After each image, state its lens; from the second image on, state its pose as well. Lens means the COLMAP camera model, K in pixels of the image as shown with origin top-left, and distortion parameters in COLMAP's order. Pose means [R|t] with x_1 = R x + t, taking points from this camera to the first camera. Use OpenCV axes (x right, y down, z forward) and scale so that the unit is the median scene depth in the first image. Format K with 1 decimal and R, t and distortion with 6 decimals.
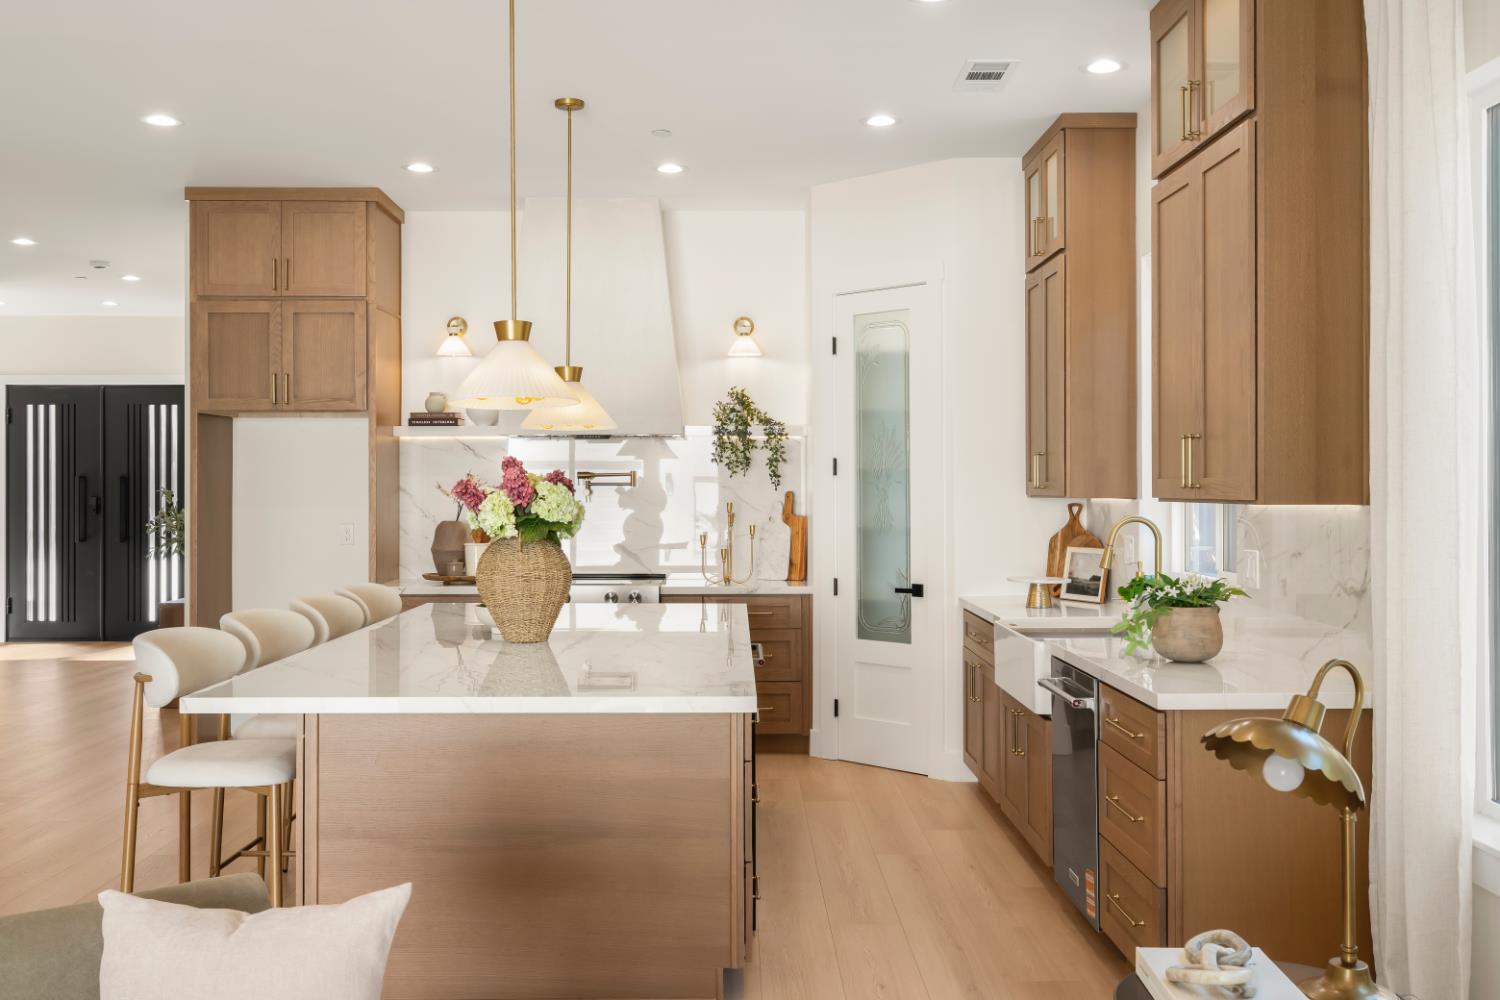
lens RADIAL K [[1464.2, 0, 750.0], [0, 1464.2, 500.0], [0, 0, 1]] dist [-0.001008, -0.000401]
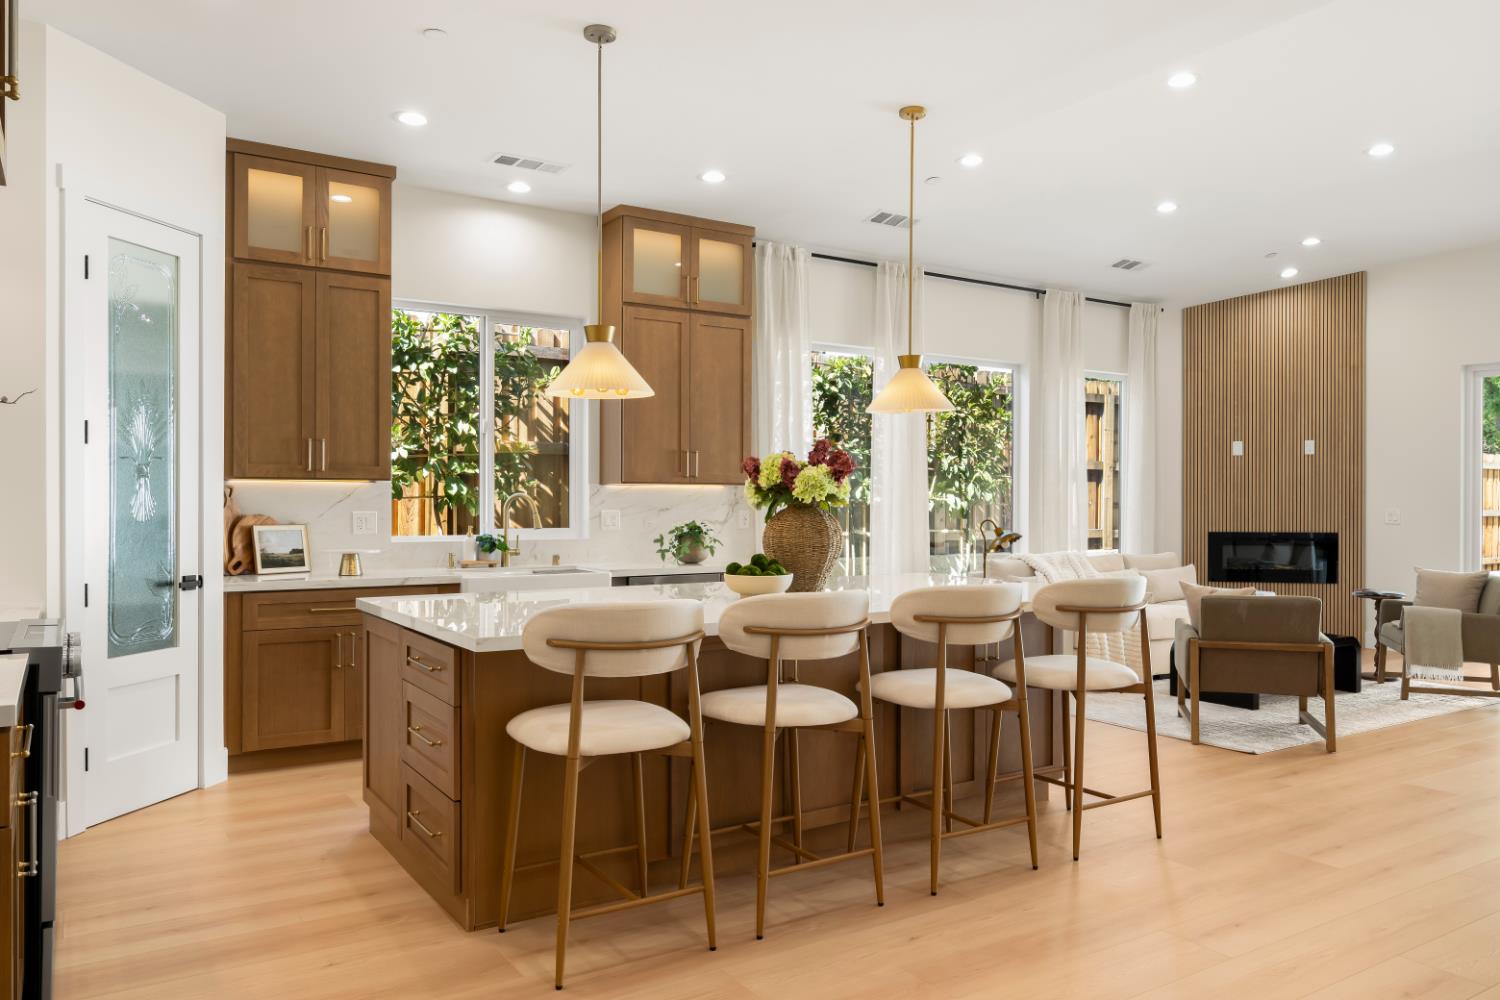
lens RADIAL K [[1069.3, 0, 751.6], [0, 1069.3, 512.9], [0, 0, 1]] dist [-0.000532, -0.003194]
pose [[-0.532562, -0.010272, 0.846328, -0.603748], [0.004079, 0.999884, 0.014703, 0.011870], [-0.846381, 0.011282, -0.532459, 1.049737]]
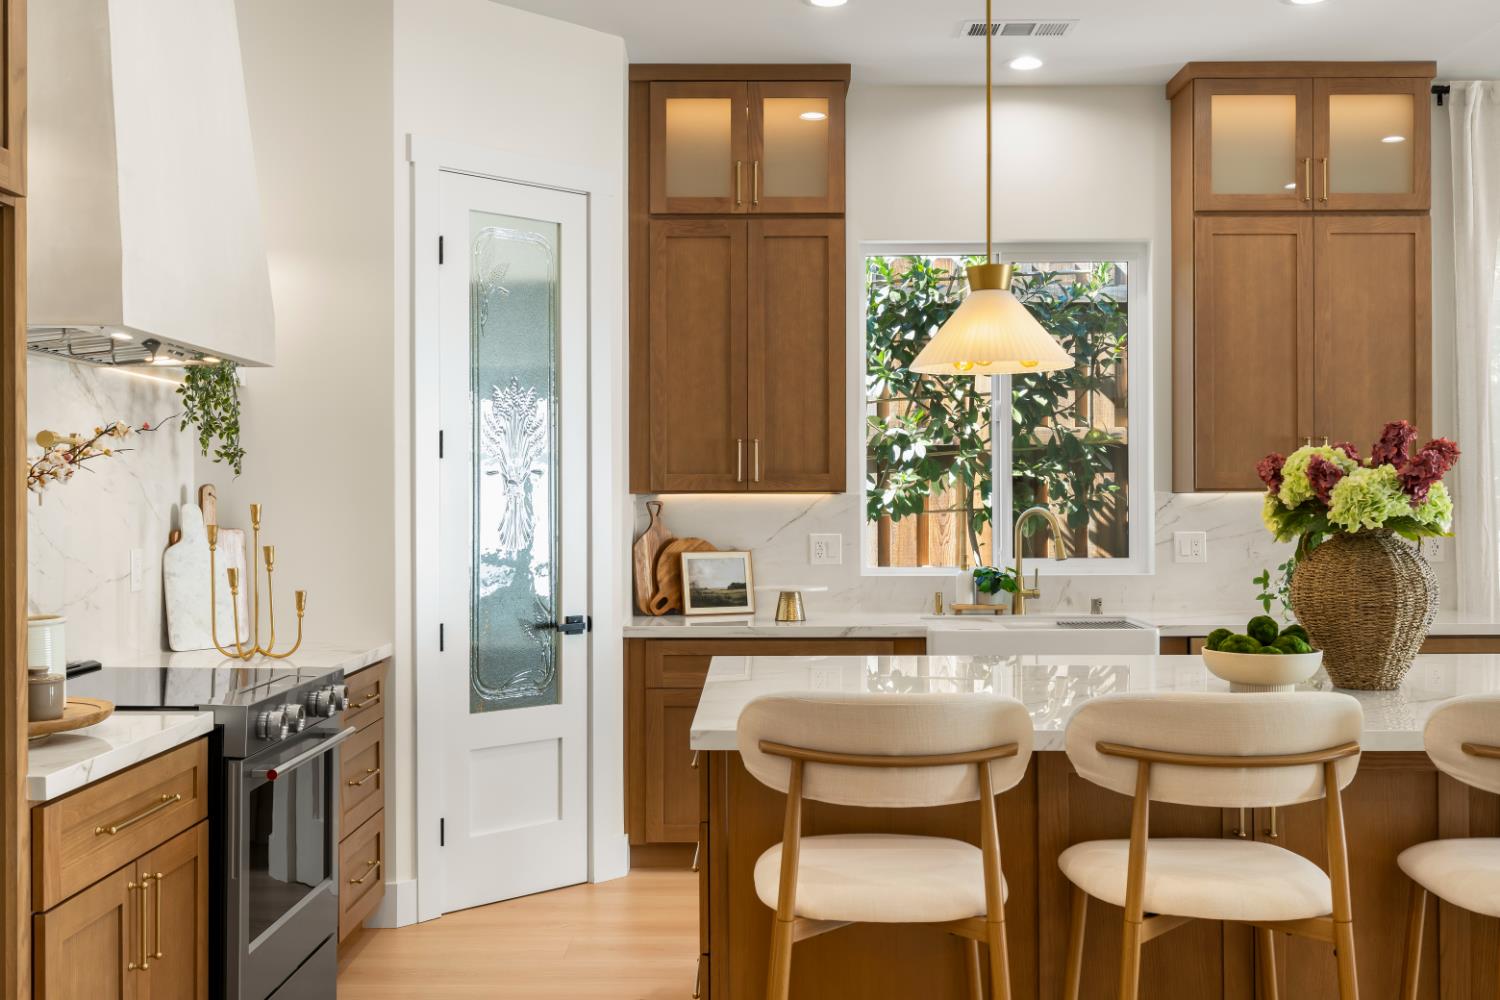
lens RADIAL K [[1524.6, 0, 750.0], [0, 1524.6, 500.0], [0, 0, 1]] dist [0.001340, 0.000106]
pose [[0.016856, 0.001190, 0.999857, -0.617700], [0.011192, 0.999936, -0.001378, 0.003363], [-0.999795, 0.011213, 0.016842, 0.897214]]
